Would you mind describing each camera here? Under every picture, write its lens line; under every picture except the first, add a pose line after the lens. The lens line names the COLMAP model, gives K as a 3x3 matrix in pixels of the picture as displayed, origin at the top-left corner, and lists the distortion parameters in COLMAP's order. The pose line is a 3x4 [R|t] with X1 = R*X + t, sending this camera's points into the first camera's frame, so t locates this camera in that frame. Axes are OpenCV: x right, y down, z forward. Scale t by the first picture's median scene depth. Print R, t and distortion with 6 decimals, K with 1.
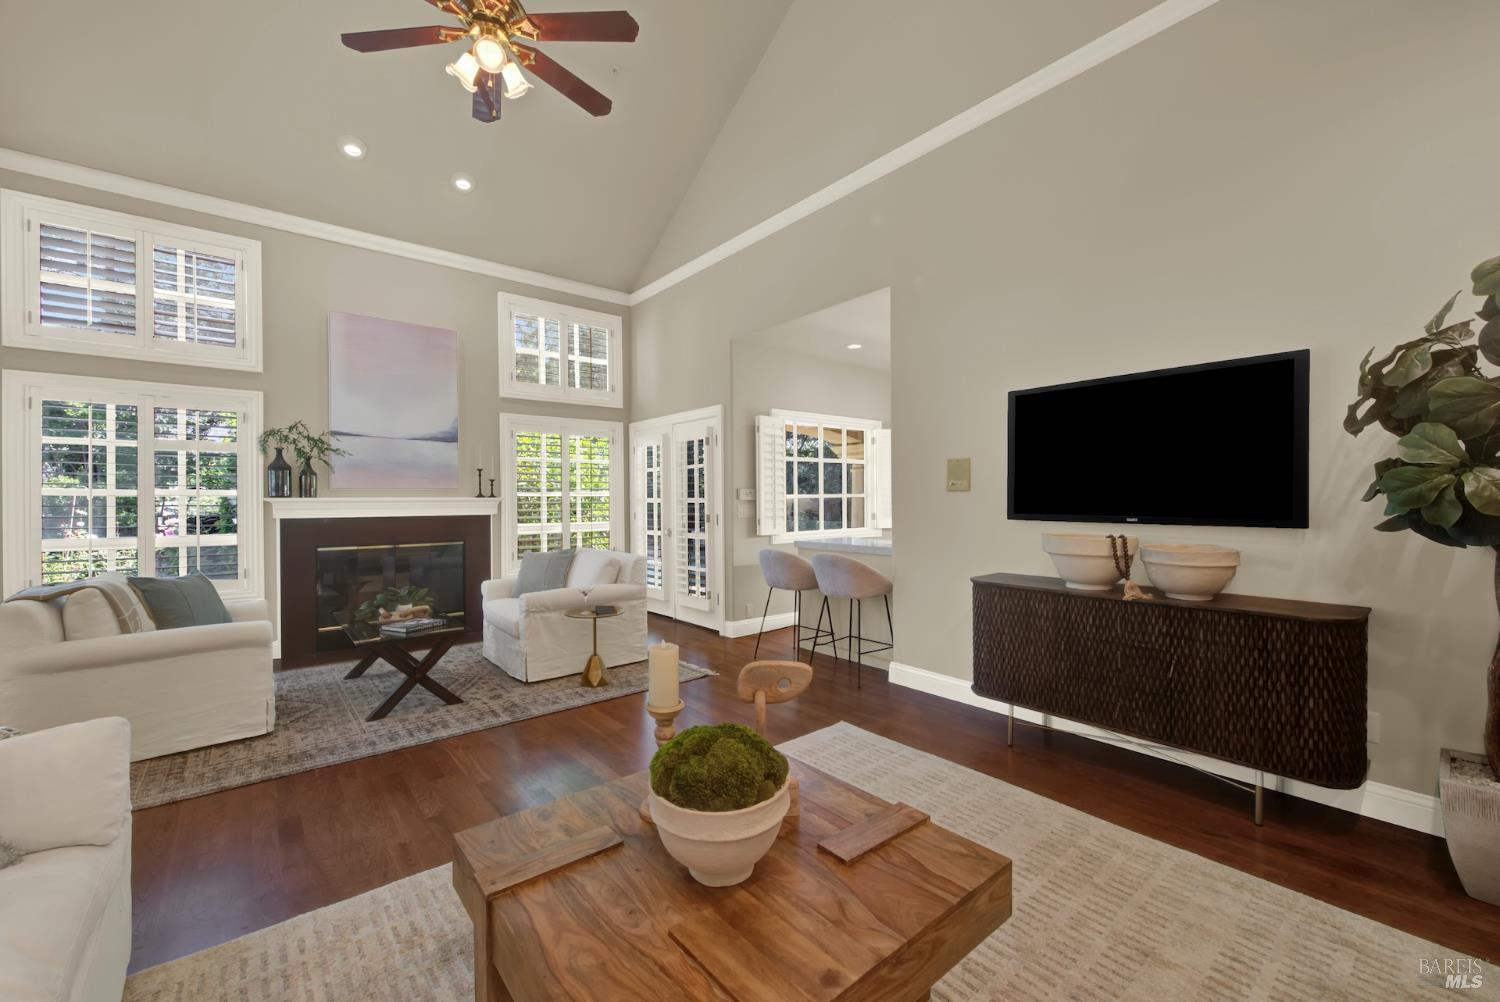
lens RADIAL K [[614.0, 0, 751.1], [0, 614.0, 498.5], [0, 0, 1]] dist [0.002696, -0.000819]
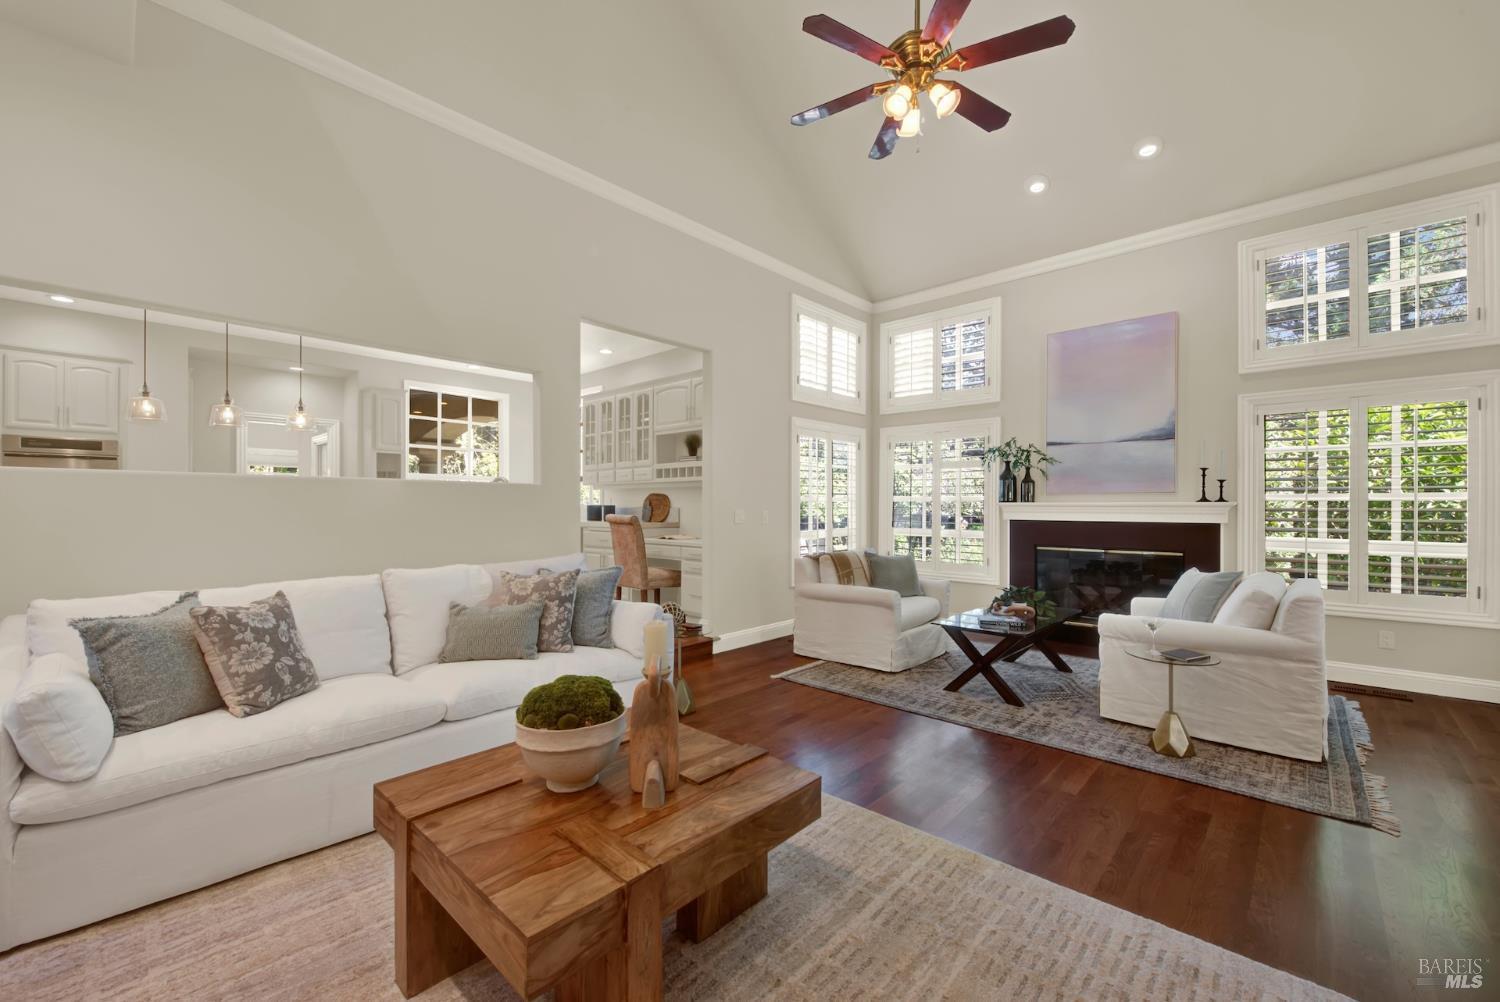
lens RADIAL K [[614.0, 0, 749.9], [0, 614.0, 501.0], [0, 0, 1]] dist [0.002696, -0.000819]
pose [[0.117184, -0.000517, -0.993110, 0.461019], [0.000111, 1.000000, -0.000507, -0.003783], [0.993110, -0.000051, 0.117184, 0.428096]]
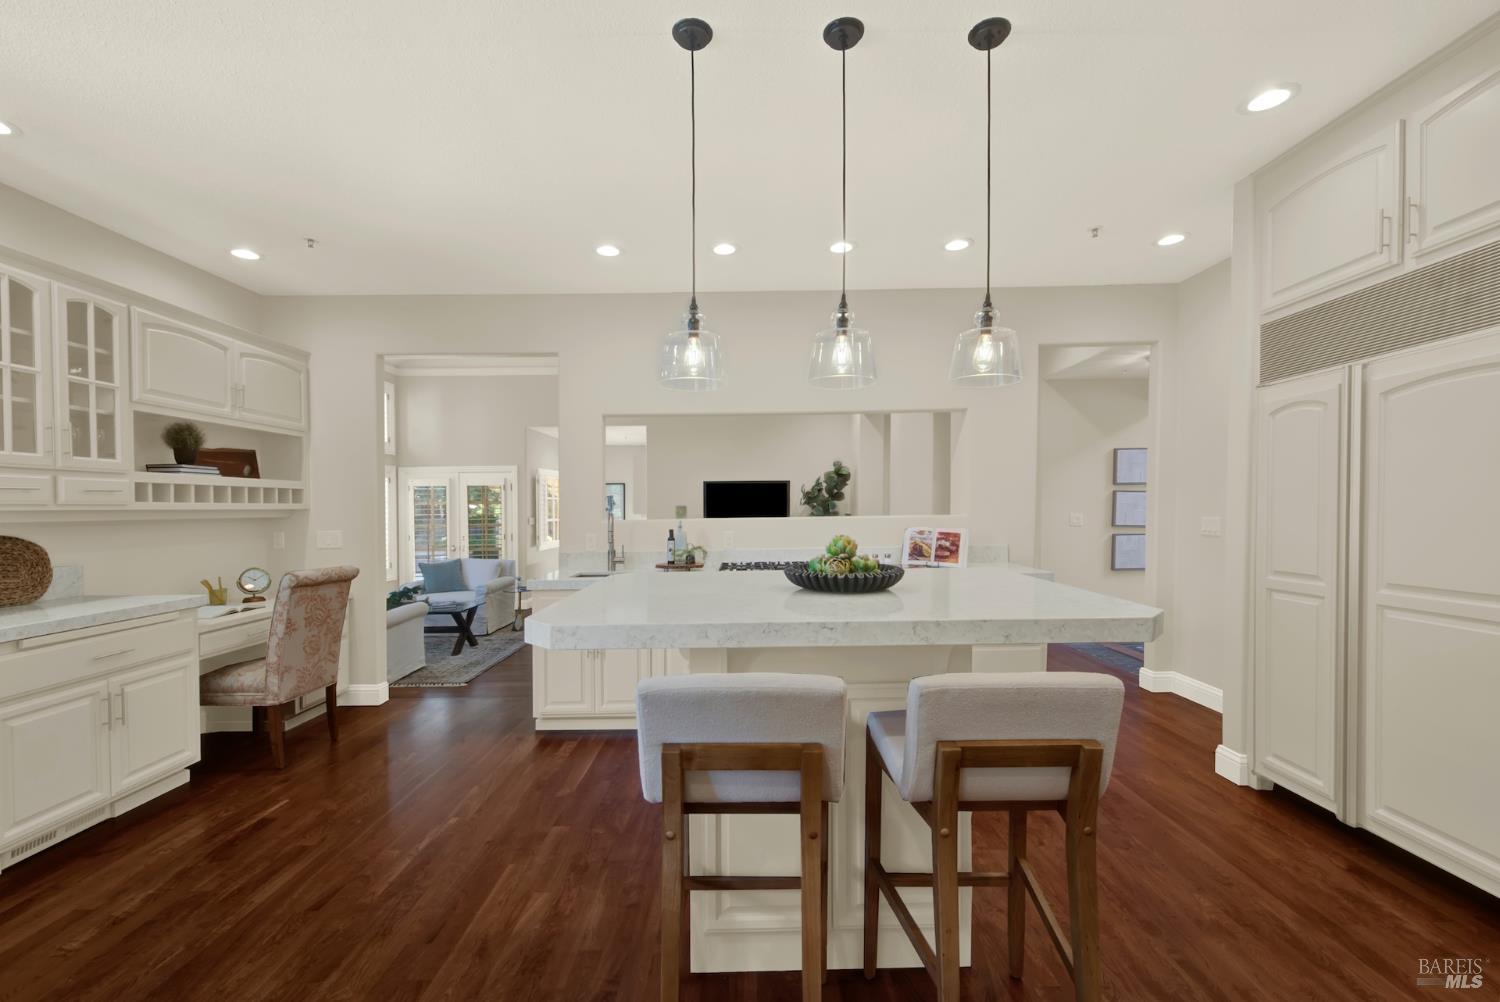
lens RADIAL K [[614.0, 0, 749.8], [0, 614.0, 508.9], [0, 0, 1]] dist [0.002696, -0.000819]
pose [[0.641328, -0.005952, 0.767244, -1.442300], [0.010347, 0.999946, -0.000892, -0.049409], [-0.767197, 0.008511, 0.641355, -0.810558]]
